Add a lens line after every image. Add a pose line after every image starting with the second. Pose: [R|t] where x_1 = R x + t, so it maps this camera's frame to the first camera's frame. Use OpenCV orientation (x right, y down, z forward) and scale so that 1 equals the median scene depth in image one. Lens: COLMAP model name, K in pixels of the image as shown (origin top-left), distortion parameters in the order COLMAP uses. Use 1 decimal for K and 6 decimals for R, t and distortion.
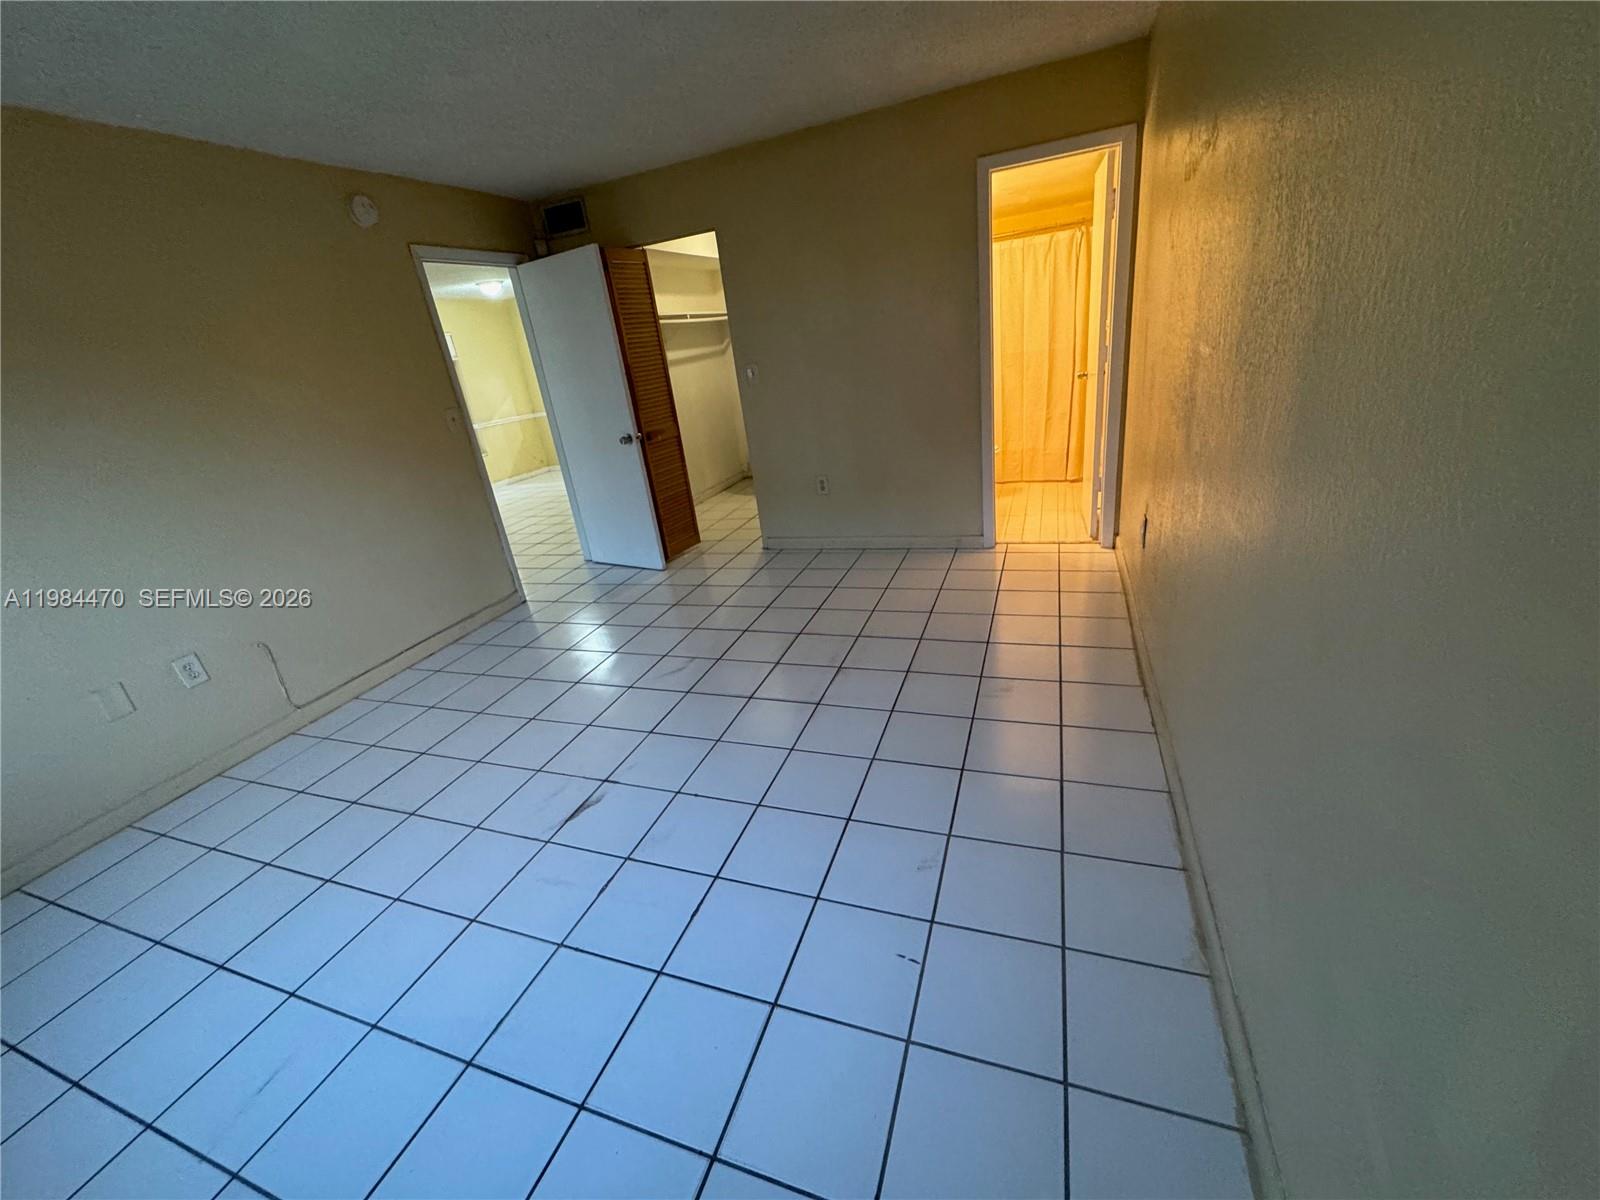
lens RADIAL K [[634.9, 0, 803.3], [0, 634.9, 597.9], [0, 0, 1]] dist [-0.004909, 0.000292]
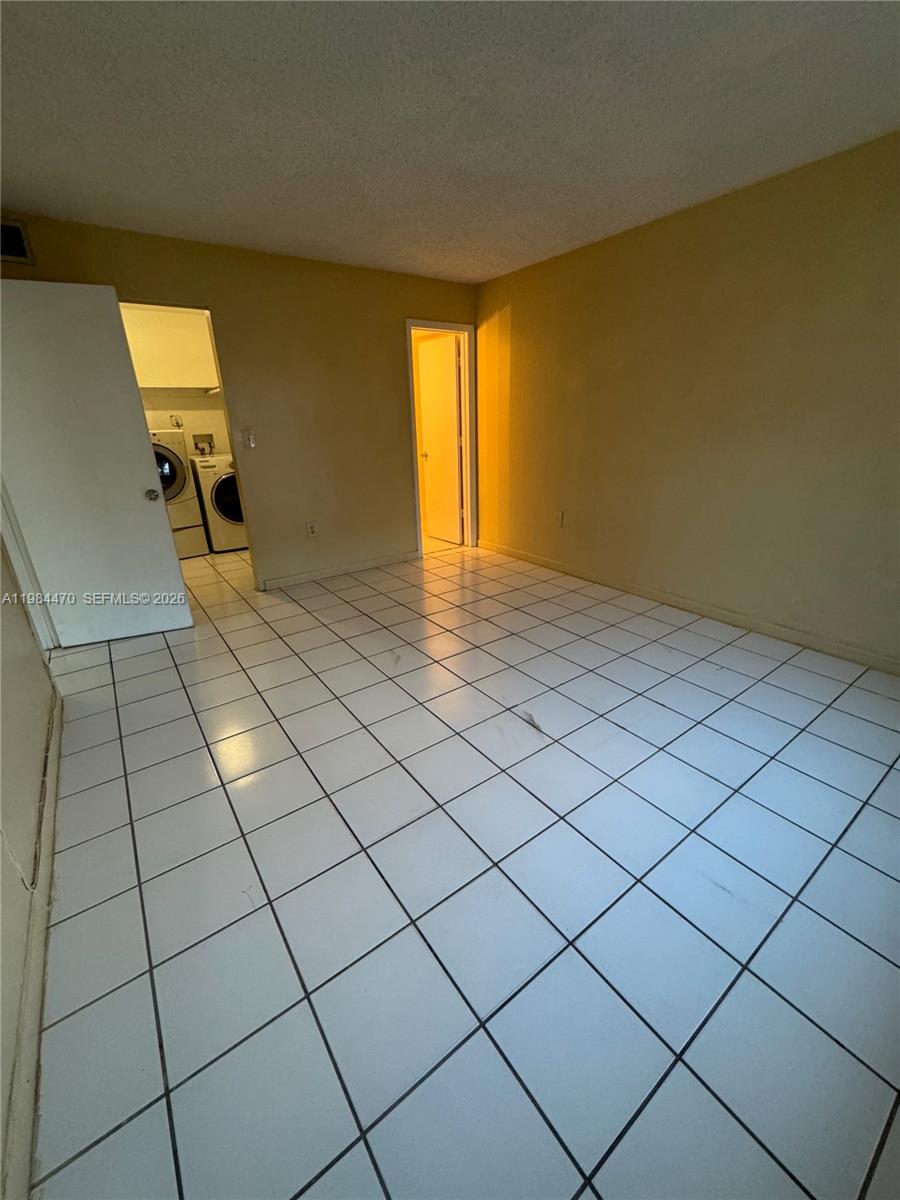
lens RADIAL K [[476.2, 0, 448.9], [0, 476.2, 603.8], [0, 0, 1]] dist [-0.004909, 0.000292]
pose [[0.558558, -0.196101, 0.805951, -0.692784], [0.271218, 0.961420, 0.045964, -0.004287], [-0.783871, 0.192915, 0.590195, 0.278431]]
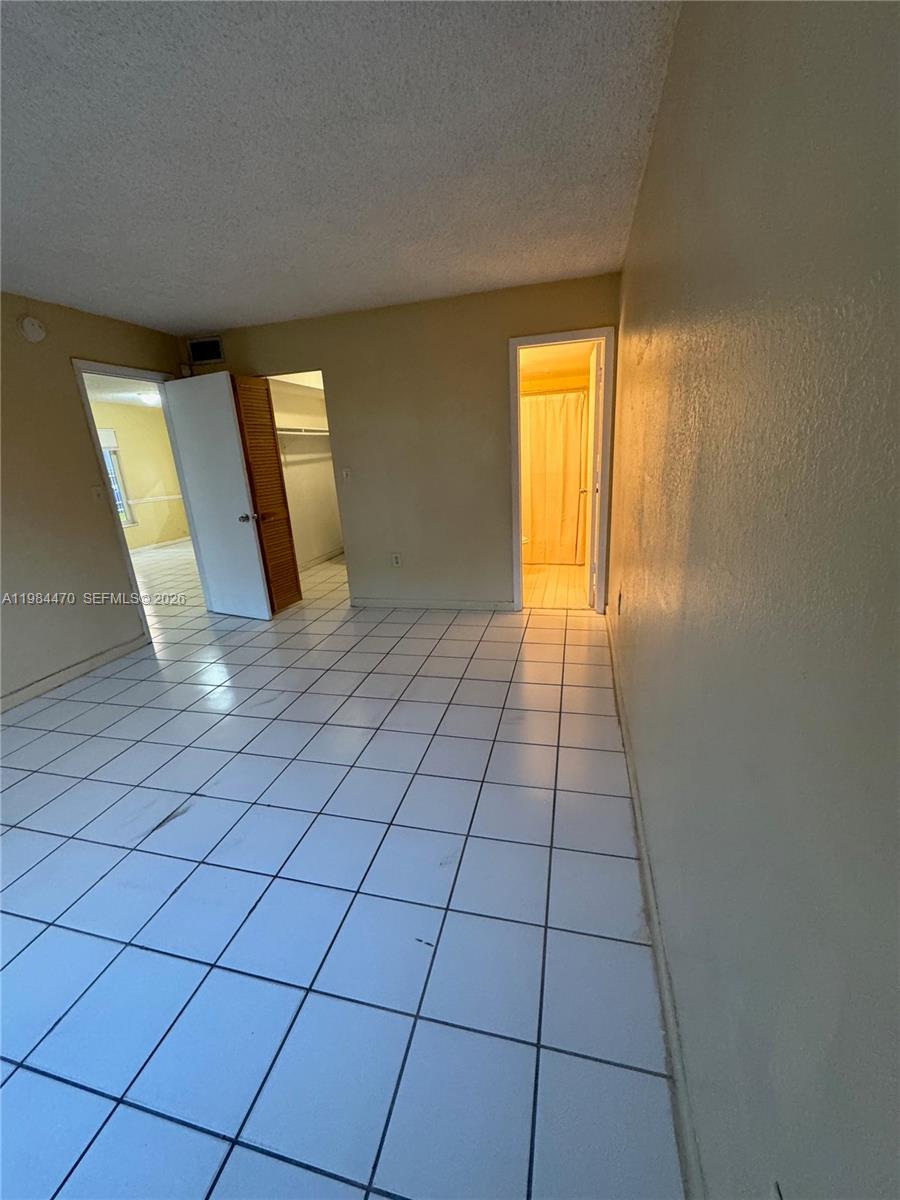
lens RADIAL K [[476.2, 0, 453.9], [0, 476.2, 601.6], [0, 0, 1]] dist [-0.004909, 0.000292]
pose [[0.992100, 0.033150, 0.120991, 0.034741], [-0.022109, 0.995561, -0.091485, -0.003011], [-0.123487, 0.088087, 0.988429, 0.008385]]
